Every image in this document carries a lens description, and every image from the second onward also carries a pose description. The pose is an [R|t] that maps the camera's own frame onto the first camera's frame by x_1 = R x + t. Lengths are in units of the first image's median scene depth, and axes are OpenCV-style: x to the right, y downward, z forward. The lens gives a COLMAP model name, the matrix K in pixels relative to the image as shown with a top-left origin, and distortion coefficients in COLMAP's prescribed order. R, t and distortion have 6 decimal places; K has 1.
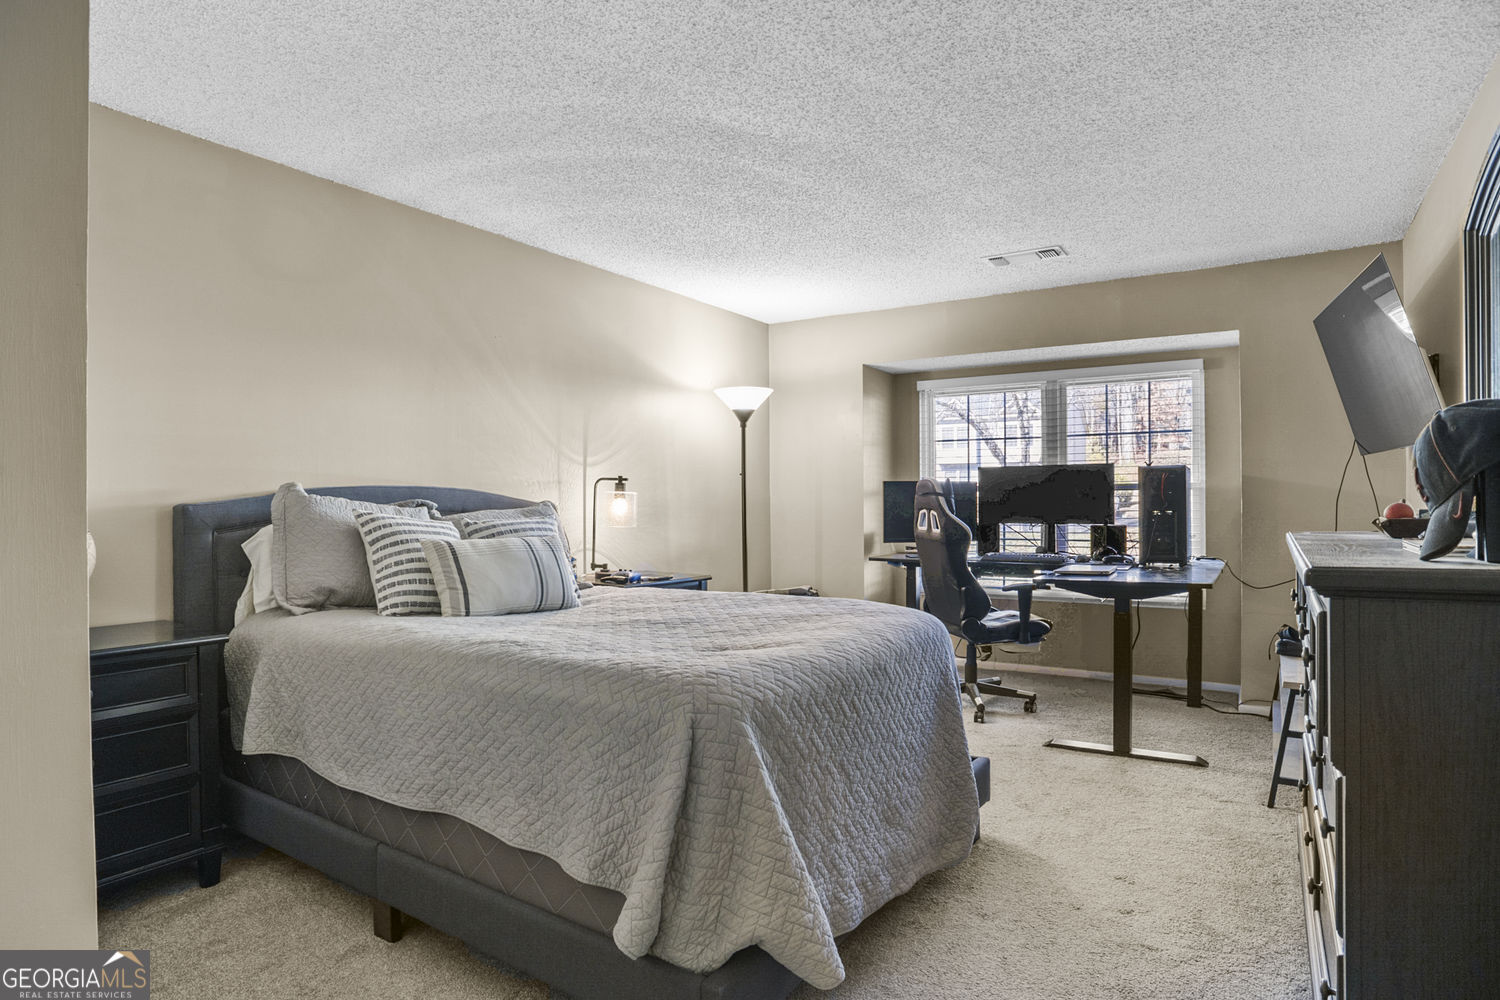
lens RADIAL K [[831.8, 0, 750.0], [0, 831.8, 500.0], [0, 0, 1]] dist [-0.098531, 0.050311]
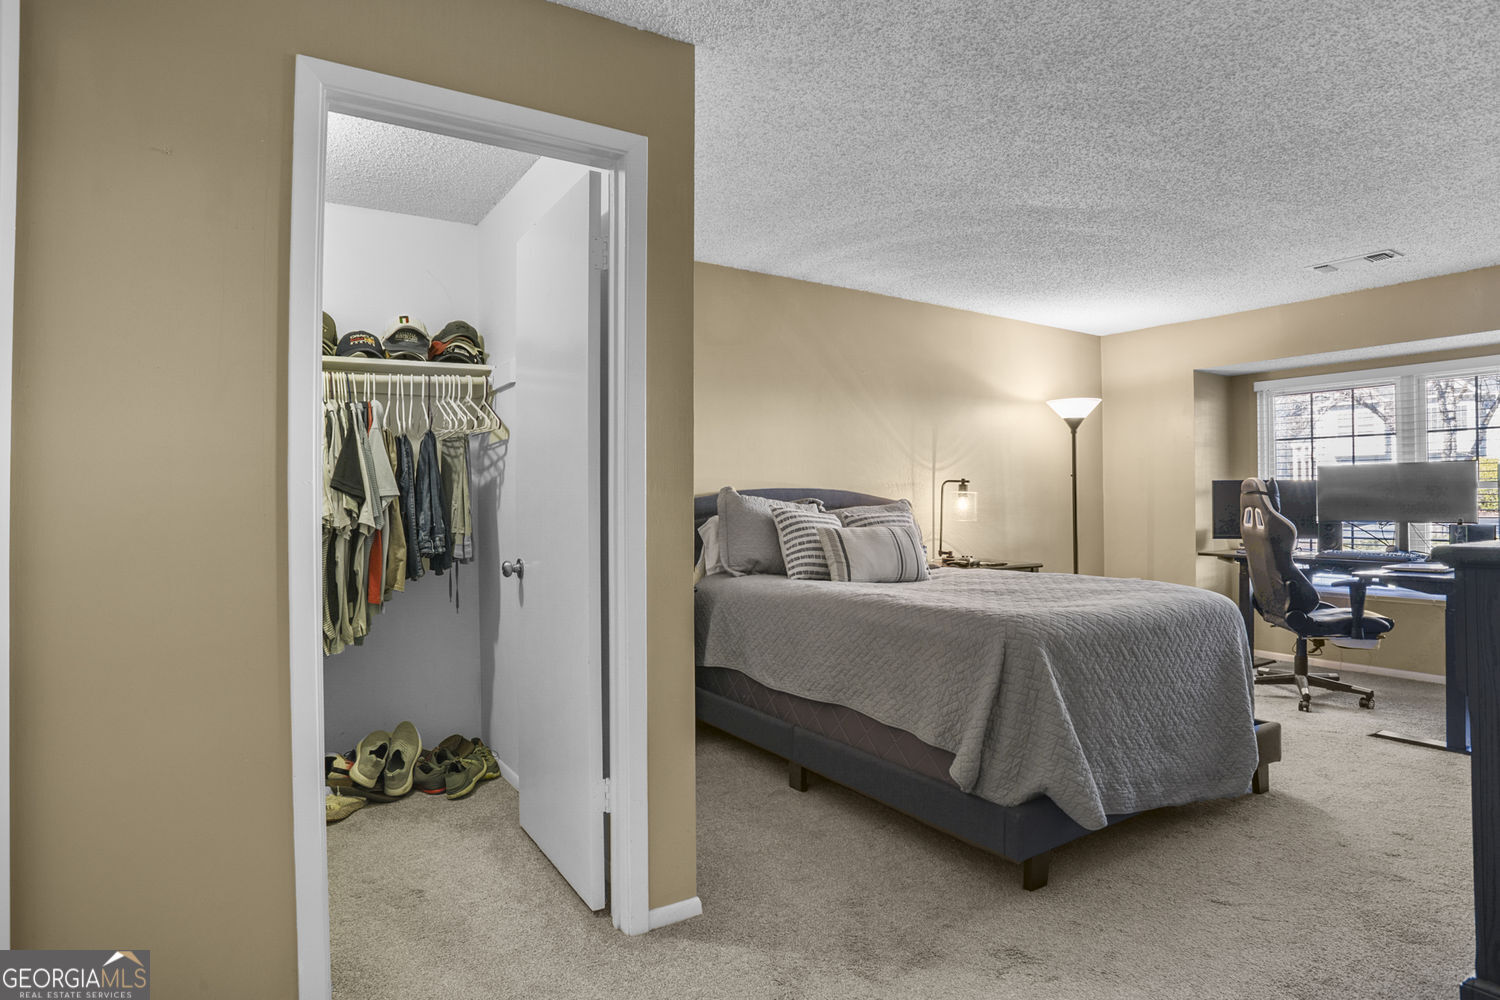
lens RADIAL K [[831.8, 0, 750.0], [0, 831.8, 500.0], [0, 0, 1]] dist [-0.098531, 0.050311]
pose [[0.916136, 0.000873, -0.400868, 0.054688], [0.000201, 0.999997, 0.002636, -0.001401], [0.400868, -0.002495, 0.916132, -0.295096]]
